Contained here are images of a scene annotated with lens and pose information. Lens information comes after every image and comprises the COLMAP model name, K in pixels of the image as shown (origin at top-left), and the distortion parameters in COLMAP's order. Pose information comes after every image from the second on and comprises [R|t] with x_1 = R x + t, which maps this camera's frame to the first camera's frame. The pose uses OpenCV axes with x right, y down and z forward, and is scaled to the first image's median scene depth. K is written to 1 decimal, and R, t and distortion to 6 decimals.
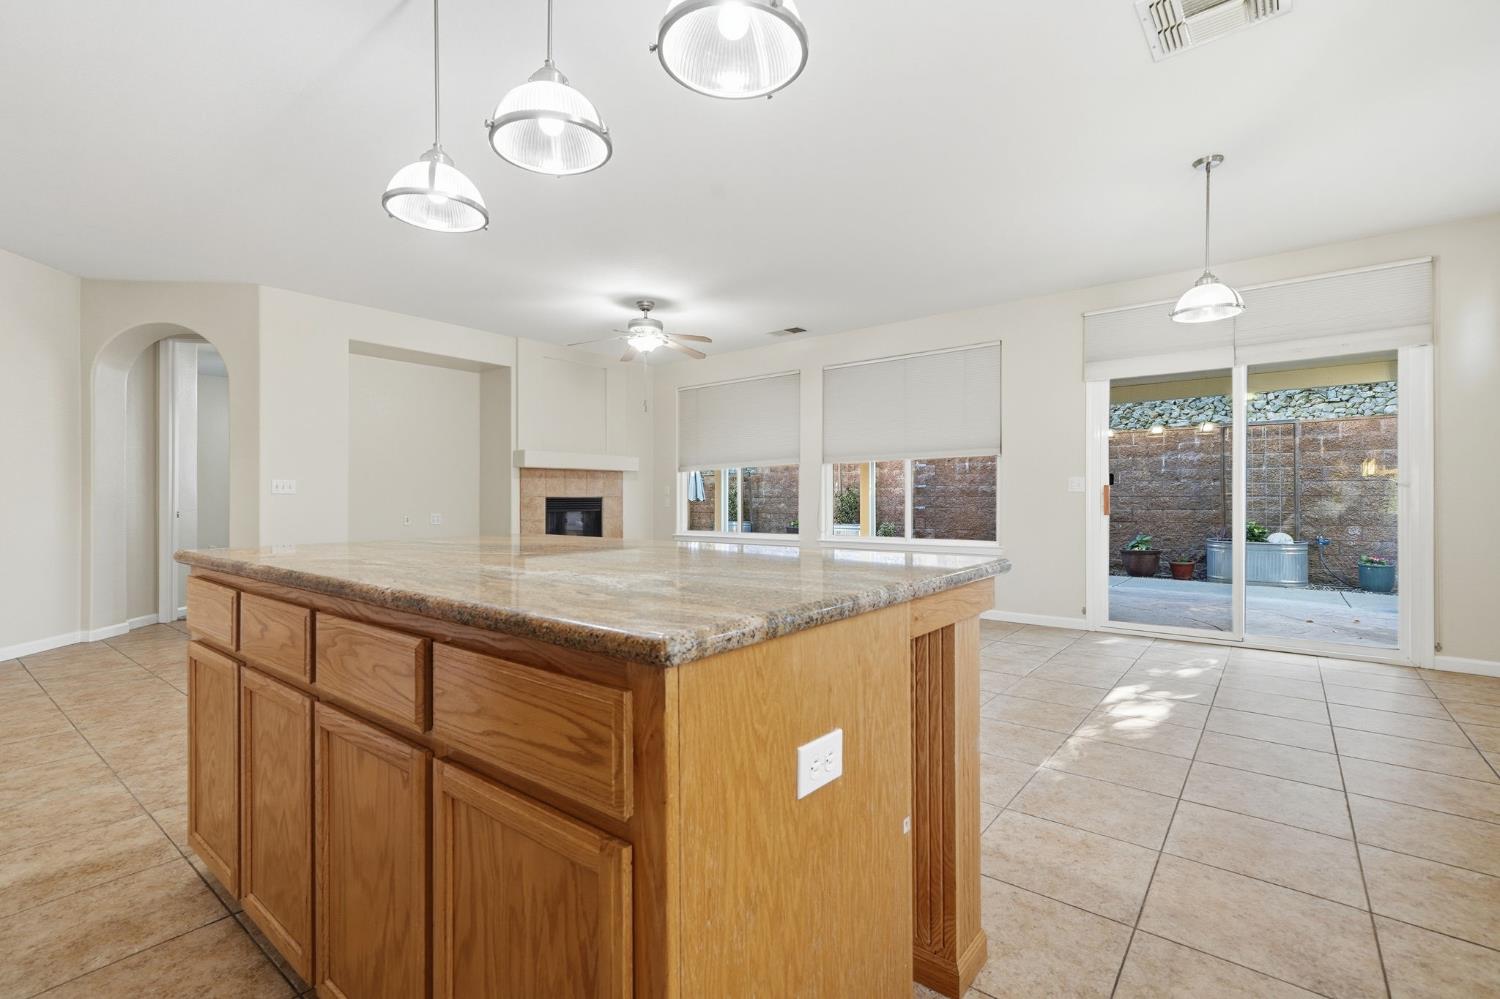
lens RADIAL K [[677.6, 0, 748.8], [0, 677.6, 496.0], [0, 0, 1]] dist [0.006222, 0.003112]
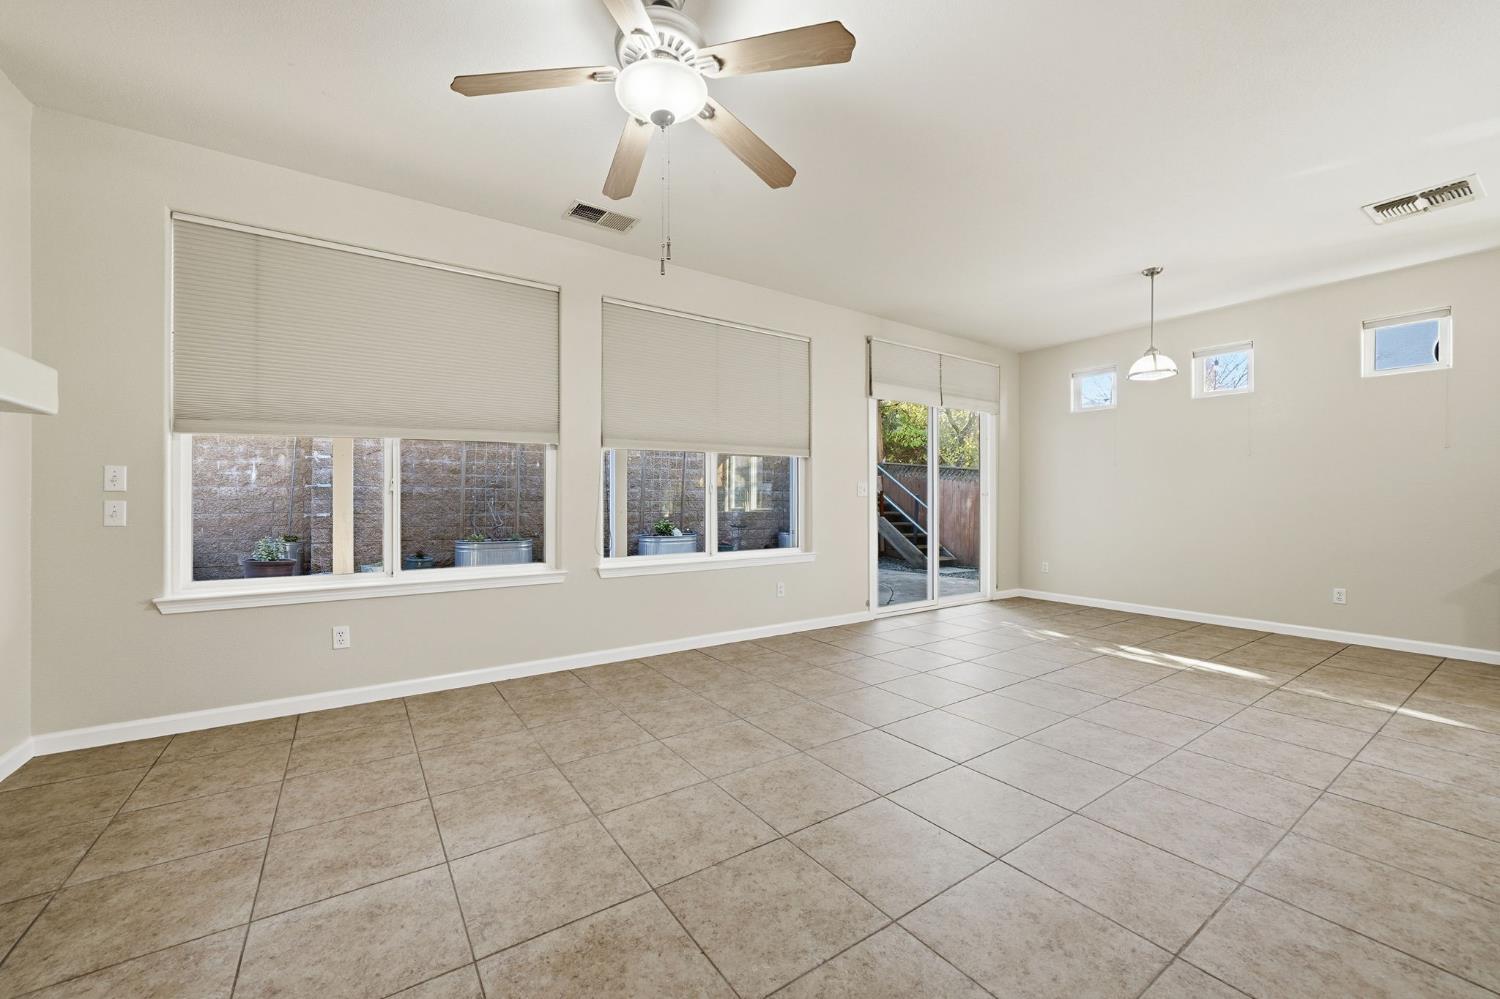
lens RADIAL K [[581.1, 0, 736.4], [0, 581.1, 499.2], [0, 0, 1]] dist [-0.014400, 0.002785]
pose [[0.303806, 0.005771, 0.952716, -0.365393], [-0.003982, 0.999981, -0.004787, 0.002941], [-0.952726, -0.002339, 0.303823, 0.700118]]
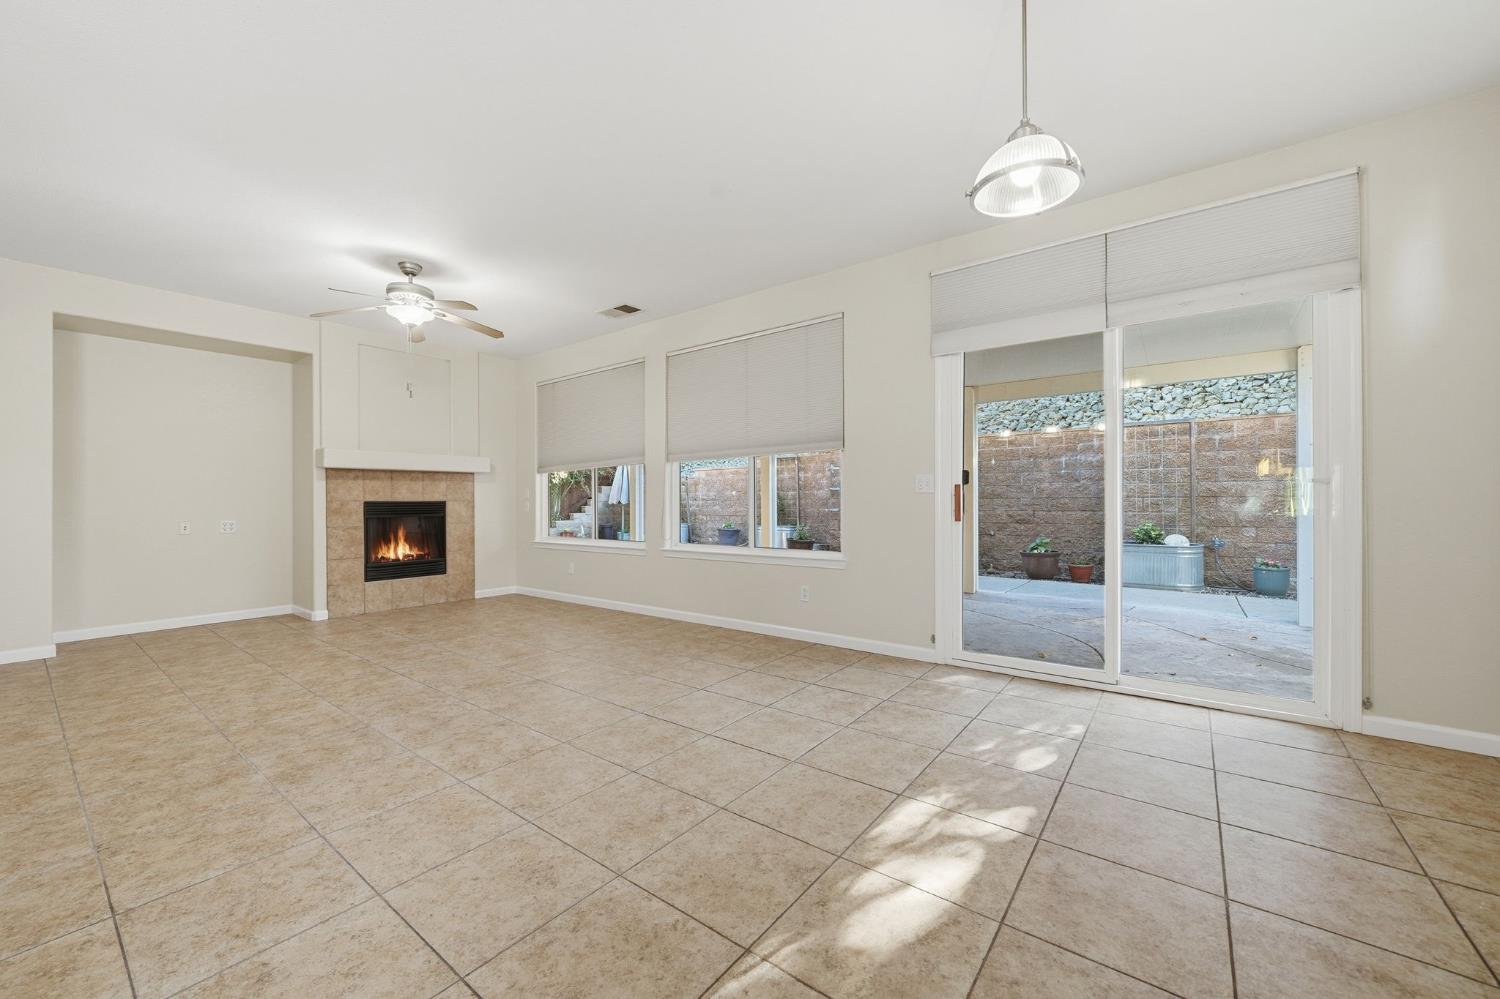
lens RADIAL K [[581.1, 0, 748.4], [0, 581.1, 501.3], [0, 0, 1]] dist [-0.014400, 0.002785]
pose [[0.999880, -0.004048, 0.014944, 0.201107], [0.003986, 0.999983, 0.004185, 0.000375], [-0.014960, -0.004125, 0.999880, 0.237002]]
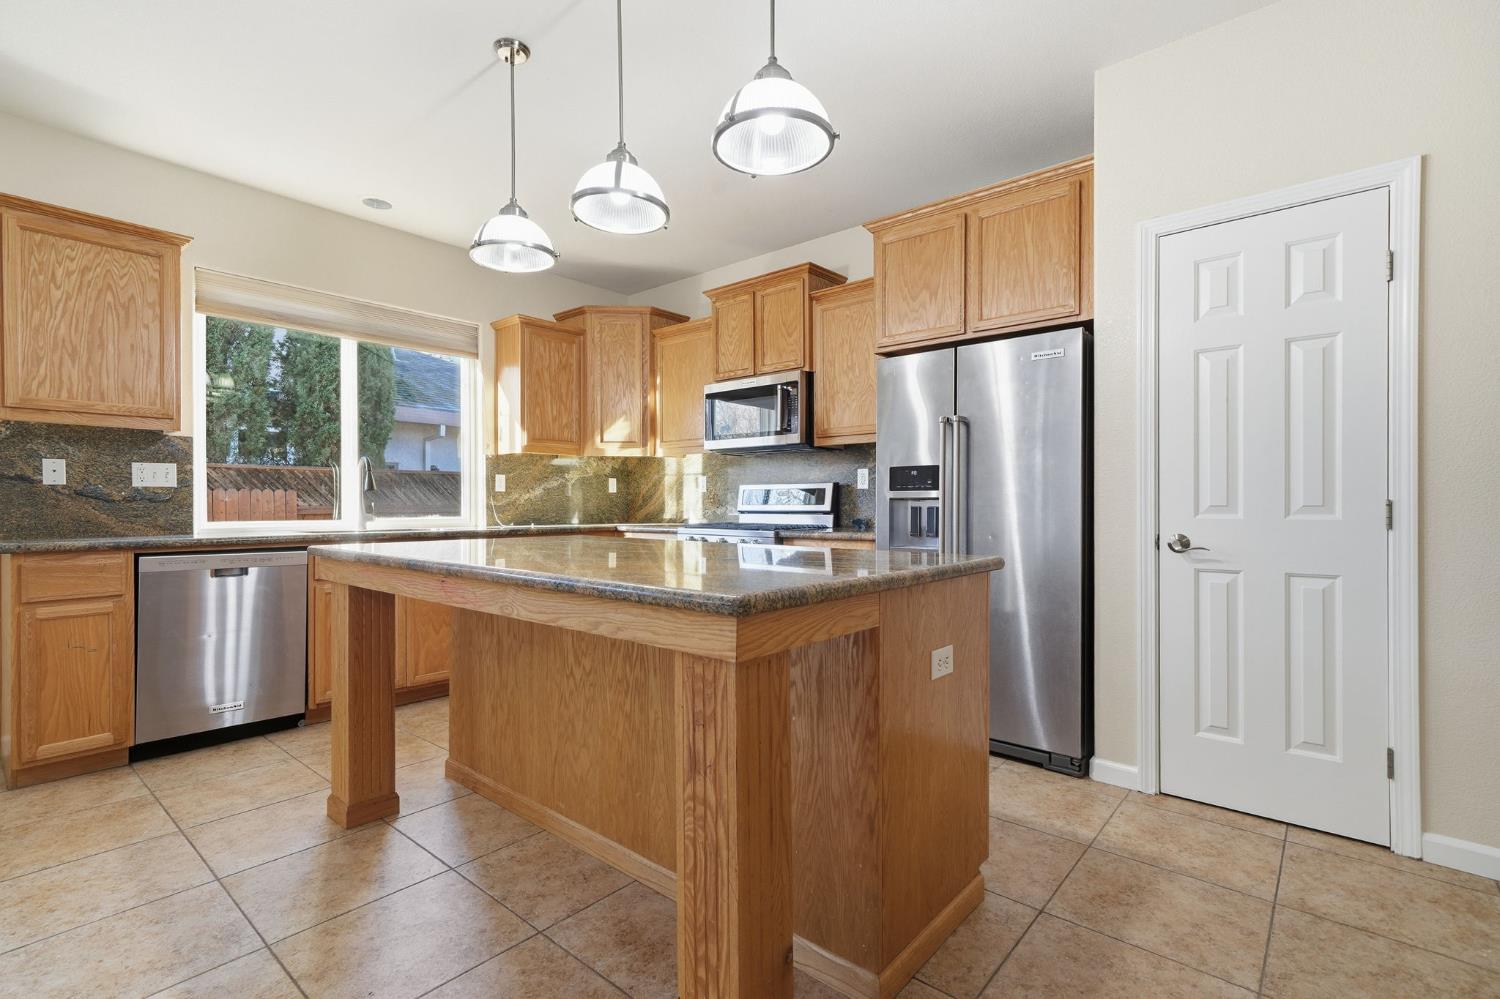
lens RADIAL K [[696.7, 0, 748.6], [0, 696.7, 503.3], [0, 0, 1]] dist [0.013793, -0.000090]
pose [[-0.999282, 0.001561, 0.037848, -0.139032], [0.001452, 0.999995, -0.002917, 0.001218], [-0.037853, -0.002860, -0.999279, 0.552840]]
